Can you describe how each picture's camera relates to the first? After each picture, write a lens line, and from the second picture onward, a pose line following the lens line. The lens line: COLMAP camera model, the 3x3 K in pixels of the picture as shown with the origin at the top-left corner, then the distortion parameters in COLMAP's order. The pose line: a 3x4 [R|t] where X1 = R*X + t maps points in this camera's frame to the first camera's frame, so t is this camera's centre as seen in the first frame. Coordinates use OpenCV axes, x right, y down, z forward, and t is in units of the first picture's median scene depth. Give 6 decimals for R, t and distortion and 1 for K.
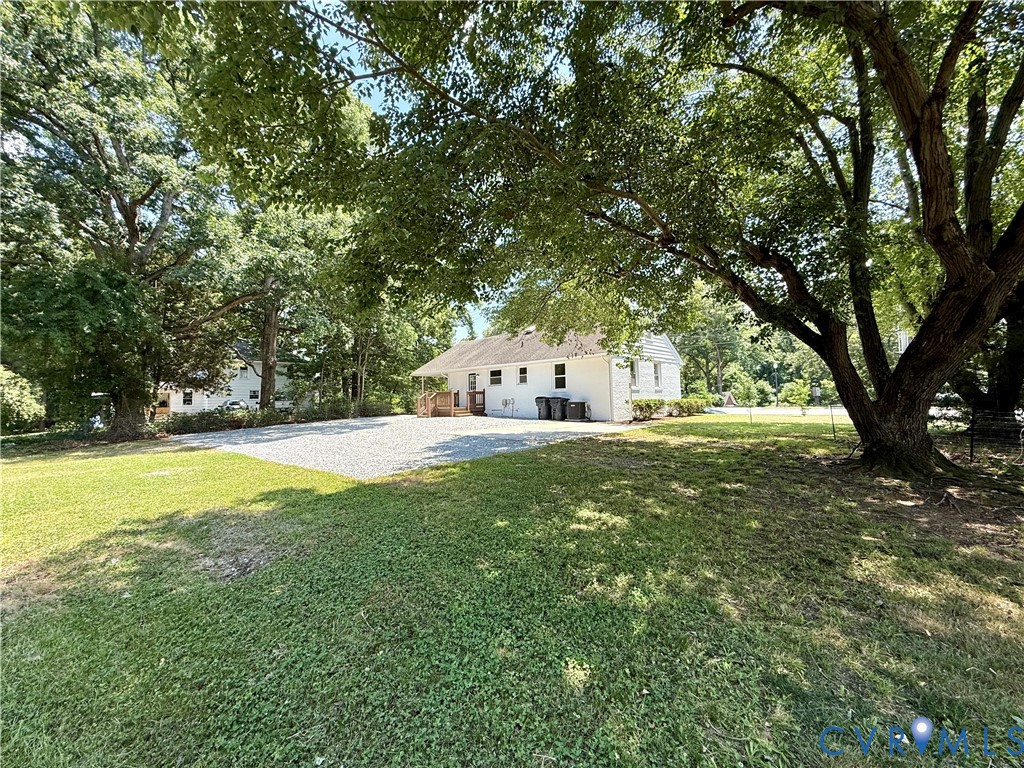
lens RADIAL K [[412.2, 0, 511.3], [0, 412.2, 383.4], [0, 0, 1]] dist [0.000546, -0.000032]
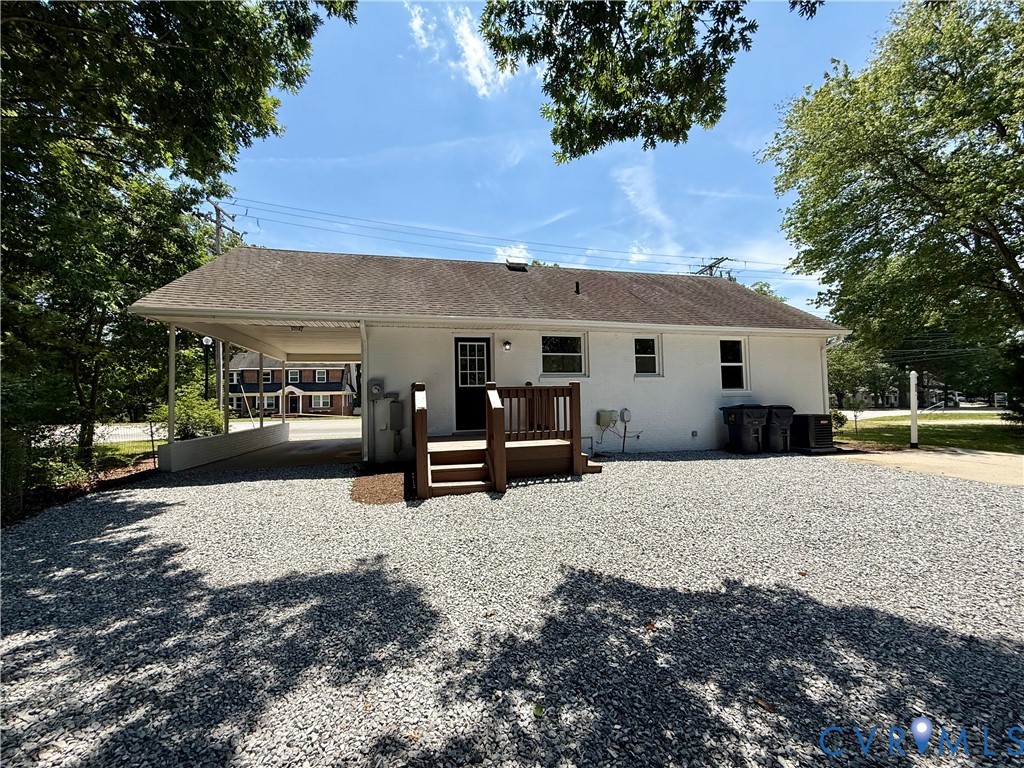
lens RADIAL K [[412.2, 0, 509.3], [0, 412.2, 382.6], [0, 0, 1]] dist [0.000546, -0.000032]
pose [[0.521962, 0.035656, 0.852223, -0.430023], [-0.034747, 0.999185, -0.020524, 0.023571], [-0.852261, -0.018899, 0.522775, 0.891590]]
